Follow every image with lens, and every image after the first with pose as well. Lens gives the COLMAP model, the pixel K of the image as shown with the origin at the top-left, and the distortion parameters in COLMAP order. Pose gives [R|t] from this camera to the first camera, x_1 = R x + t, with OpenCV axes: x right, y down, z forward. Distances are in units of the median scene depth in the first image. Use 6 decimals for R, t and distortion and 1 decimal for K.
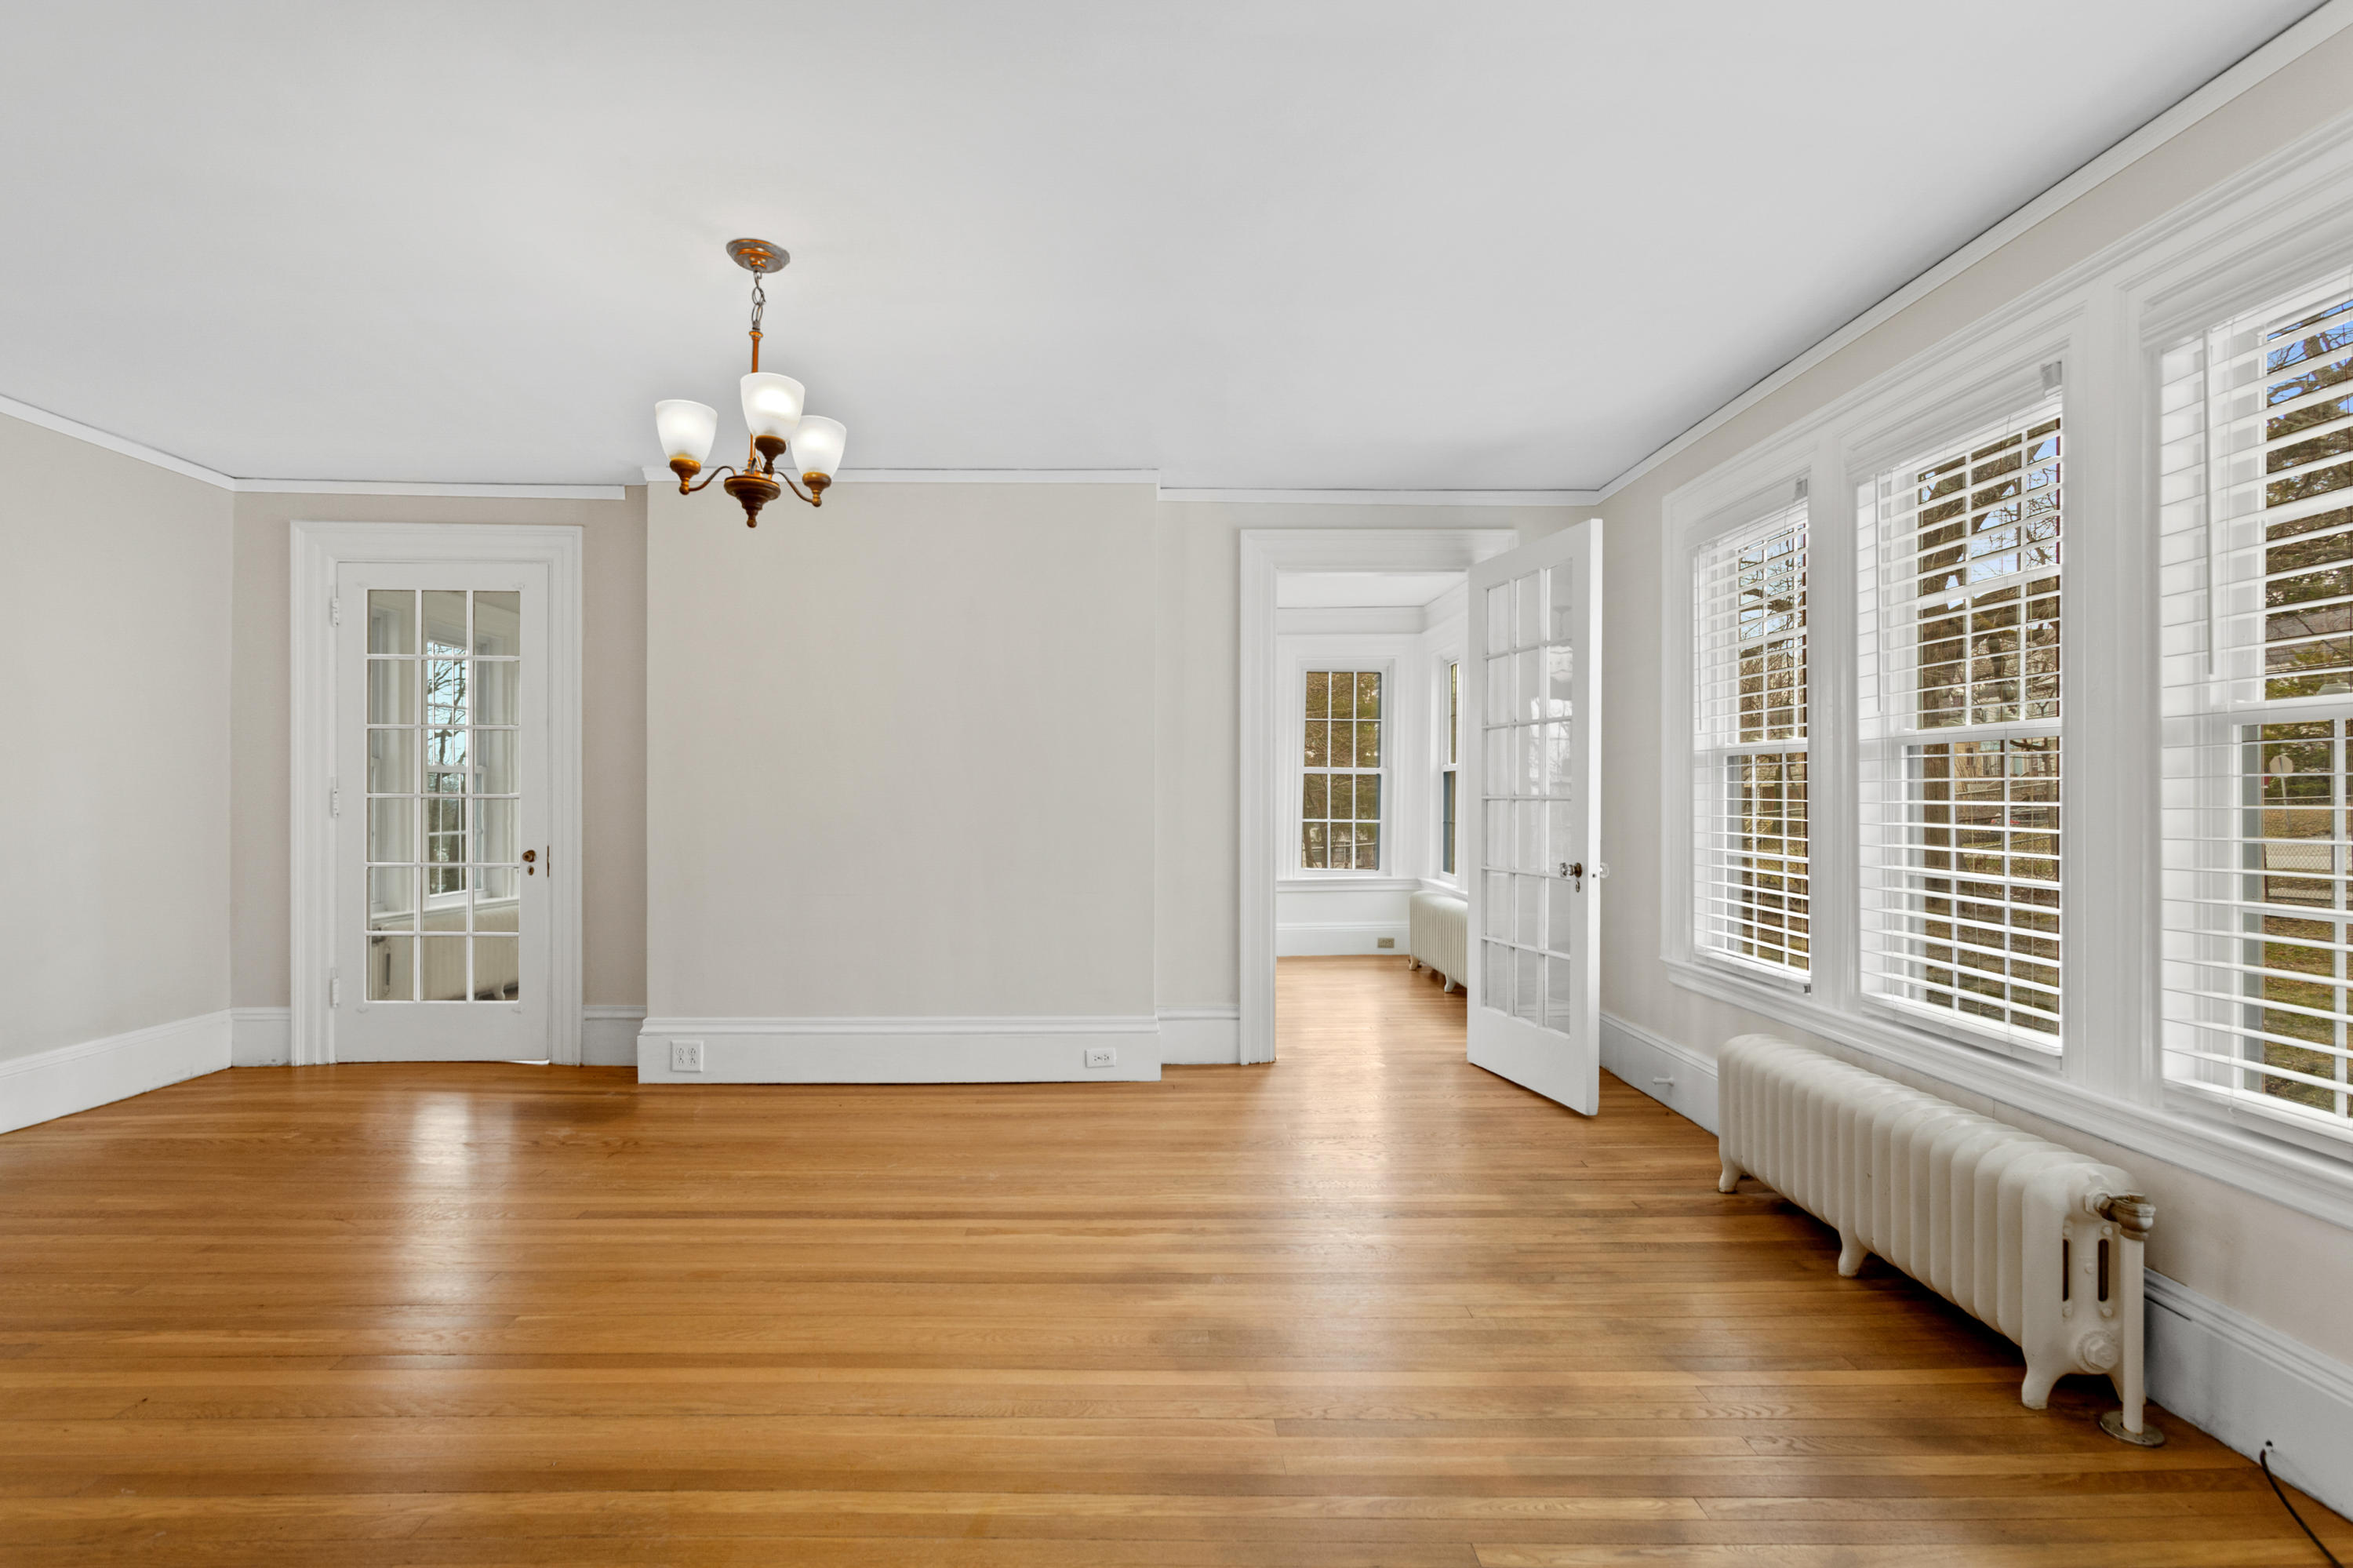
lens RADIAL K [[1136.6, 0, 1164.1], [0, 1136.6, 791.0], [0, 0, 1]] dist [-0.001891, -0.000014]
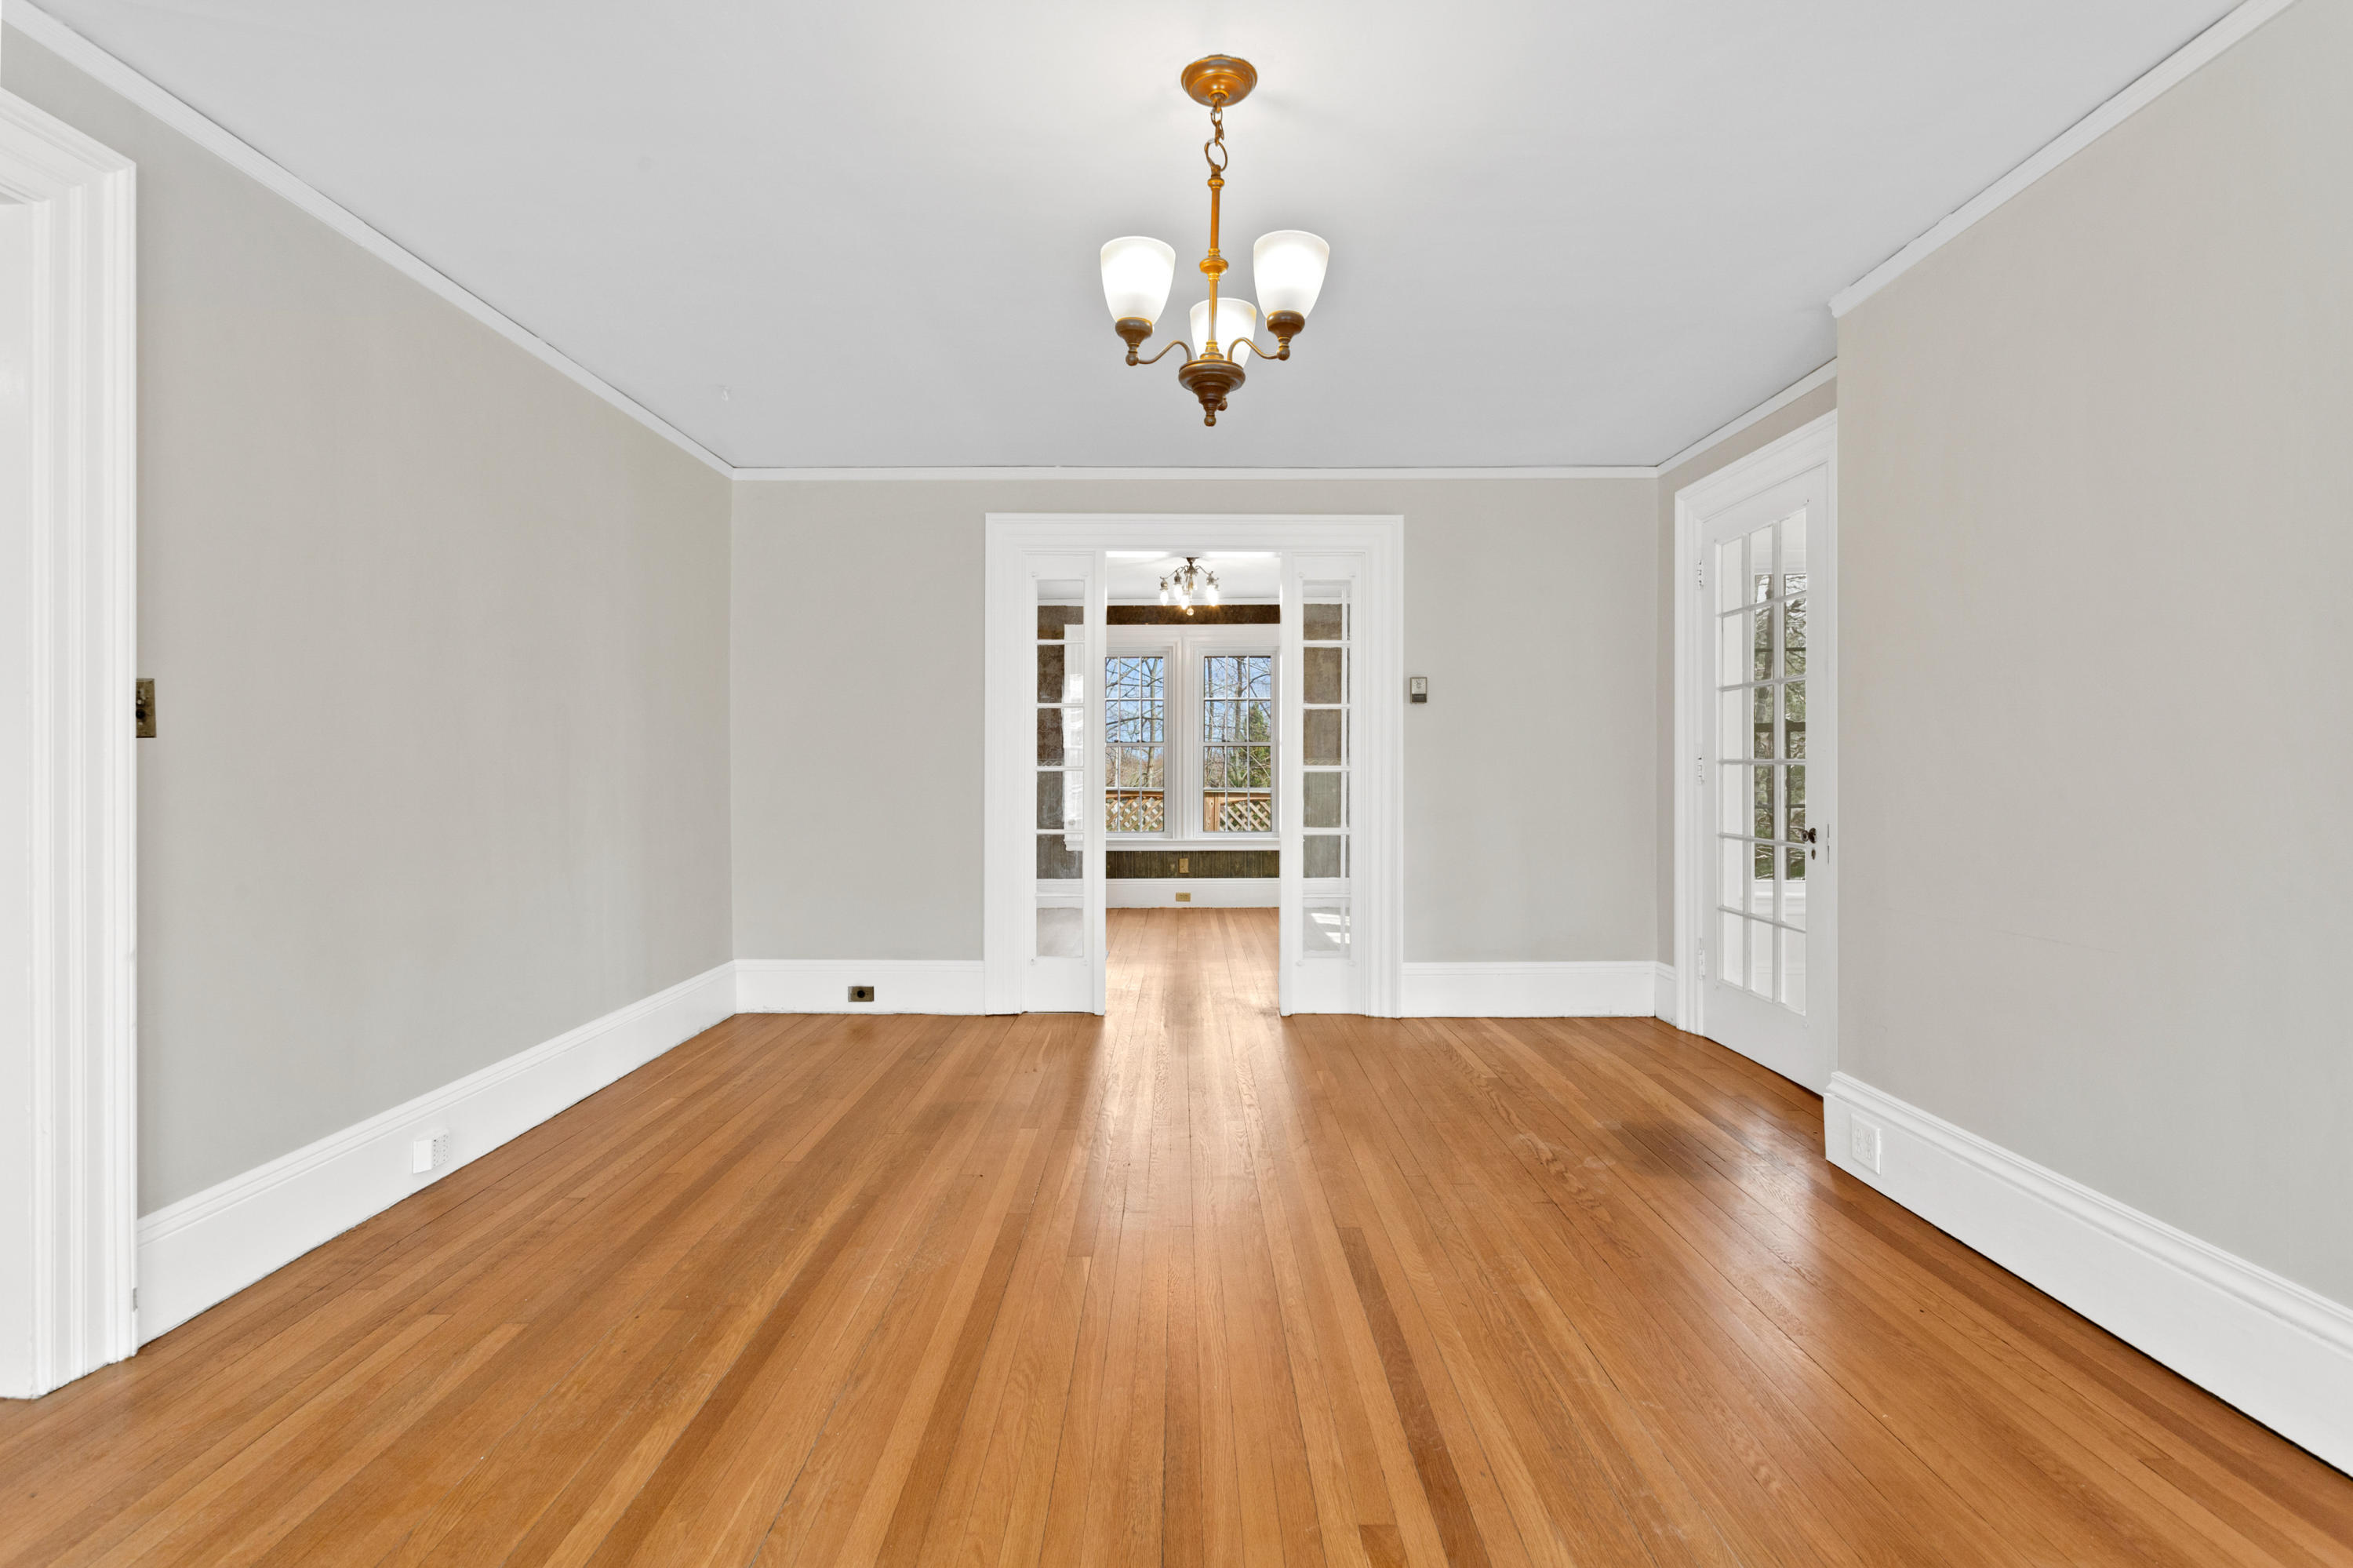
lens RADIAL K [[1136.6, 0, 1194.5], [0, 1136.6, 758.9], [0, 0, 1]] dist [-0.001891, -0.000014]
pose [[-0.016228, -0.004295, -0.999859, 0.317252], [0.005019, 0.999978, -0.004377, 0.004635], [0.999856, -0.005090, -0.016206, 0.730119]]
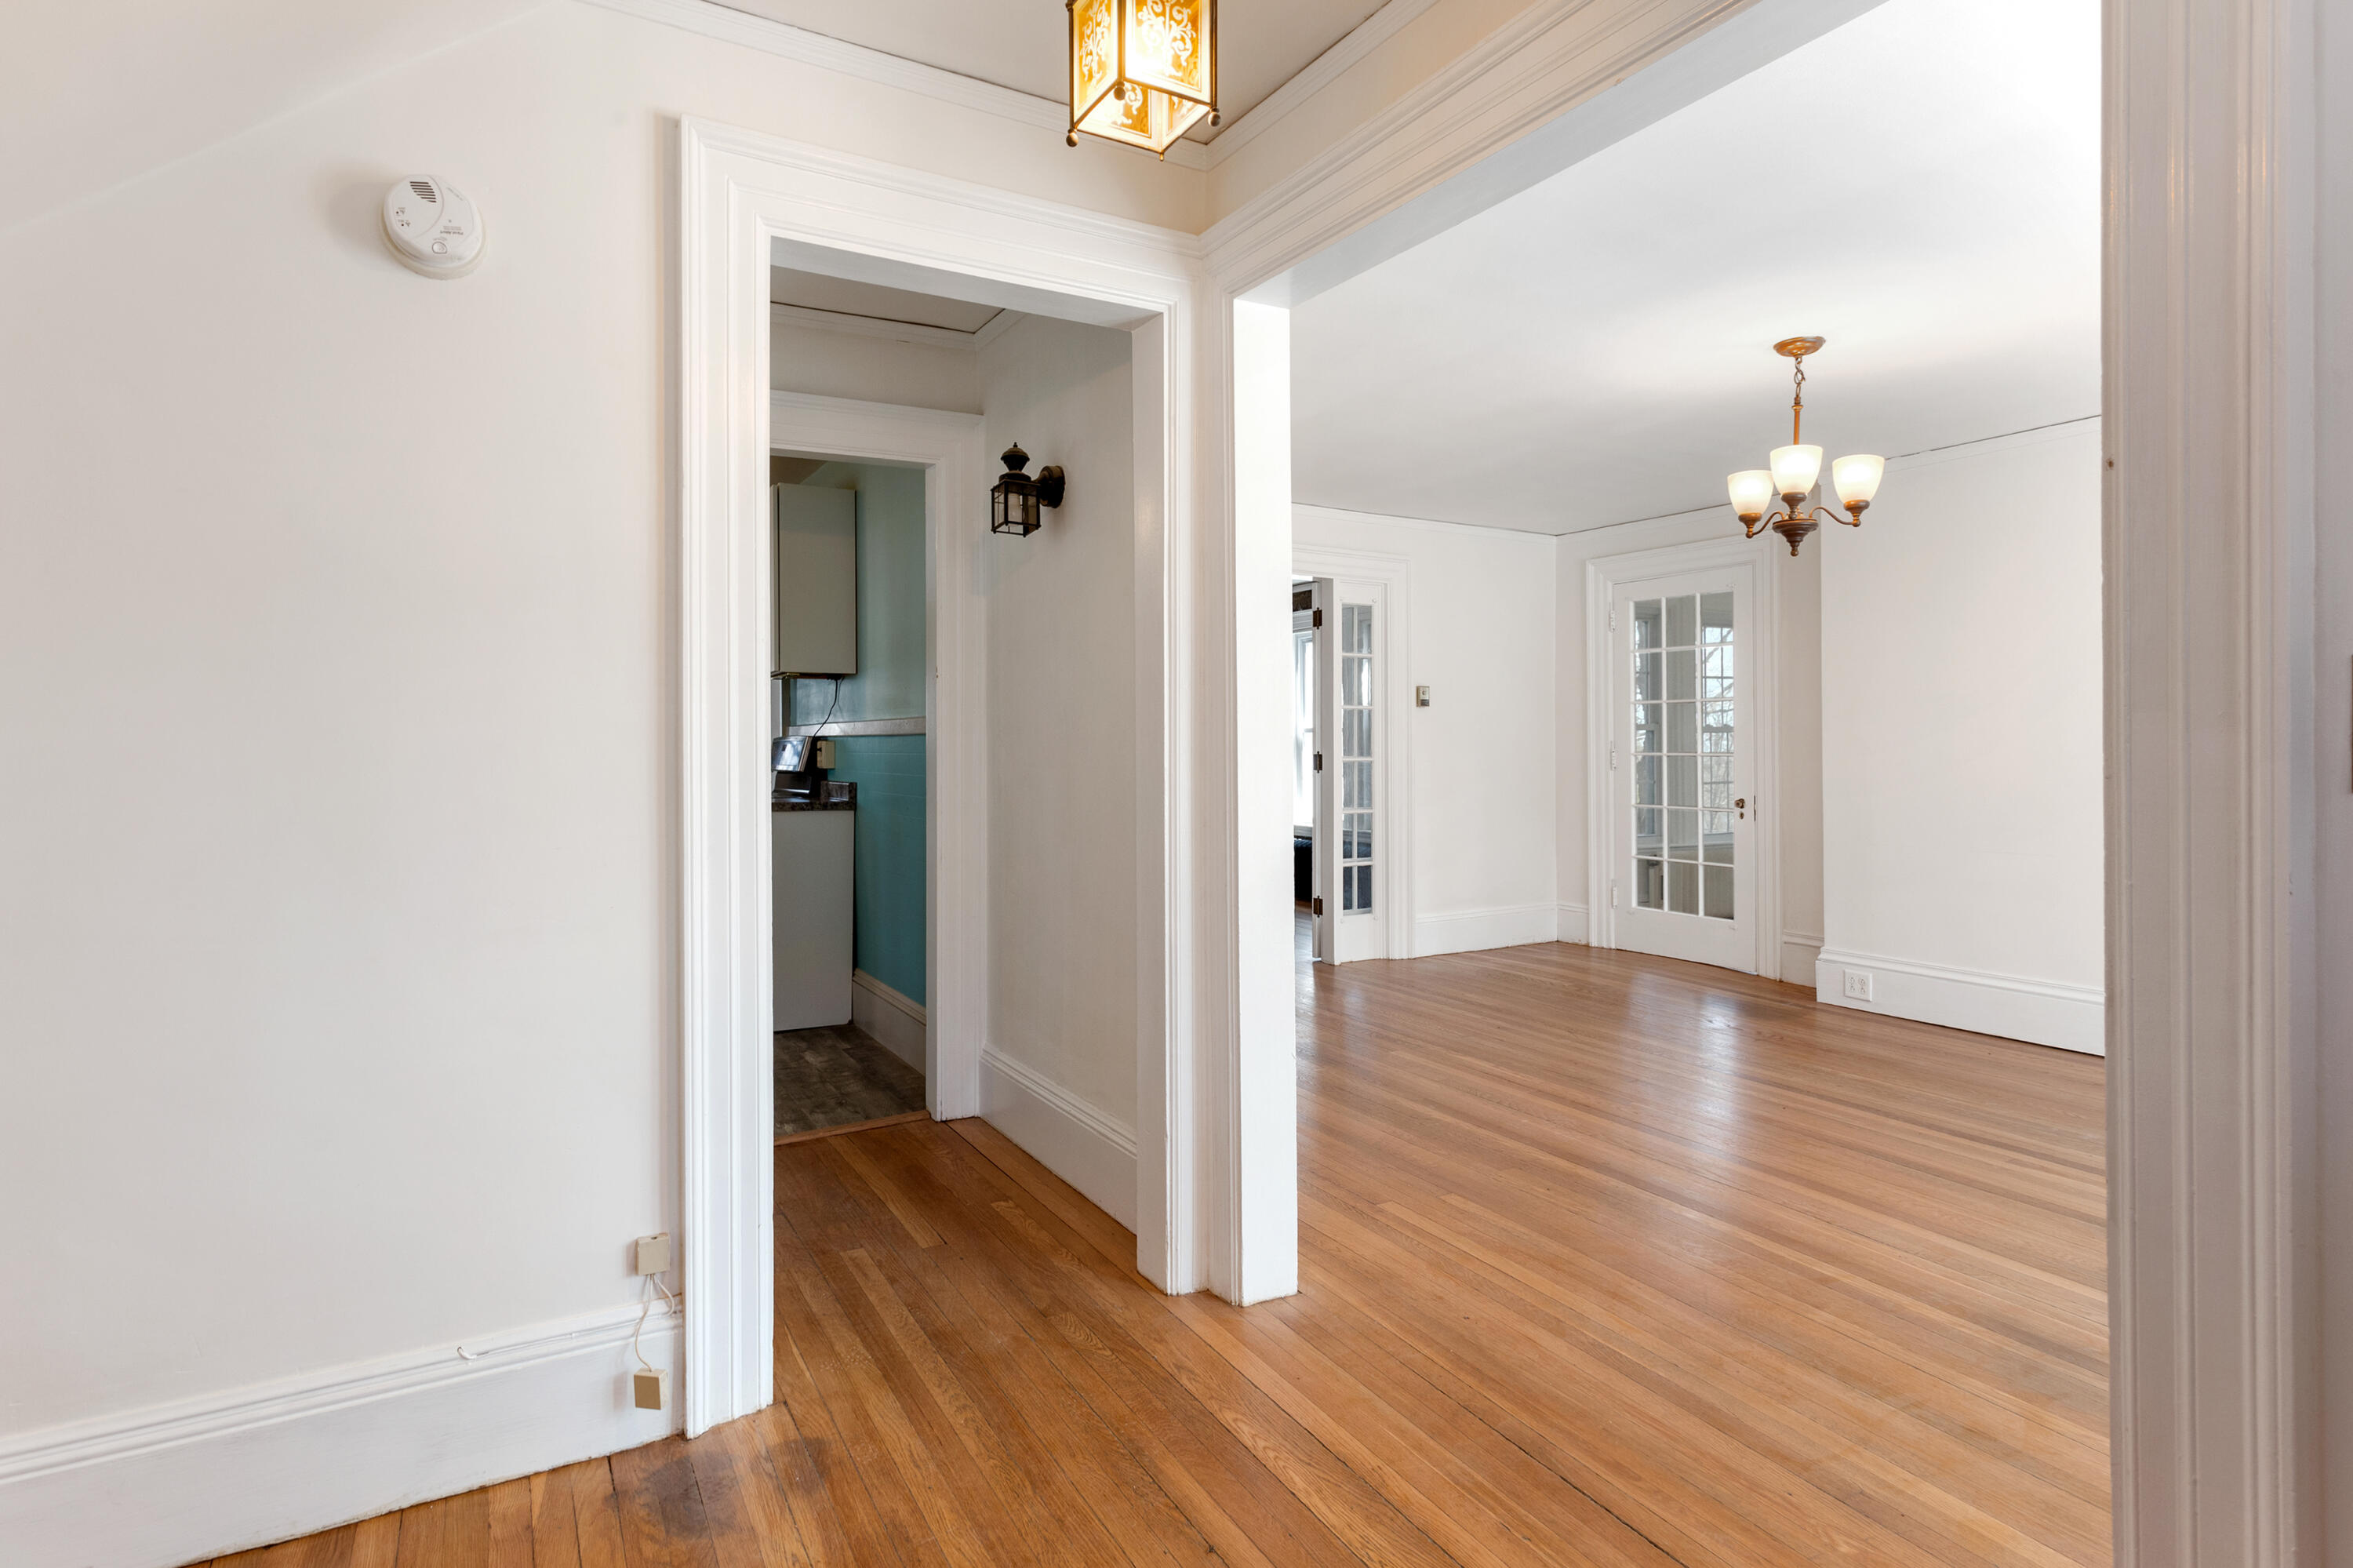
lens RADIAL K [[1201.0, 0, 1174.1], [0, 1201.0, 731.6], [0, 0, 1]] dist [-0.004979, -0.000488]
pose [[0.479687, -0.010609, -0.877376, 0.365050], [0.006154, 0.999943, -0.008726, -0.016693], [0.877418, -0.001214, 0.479725, -0.208558]]
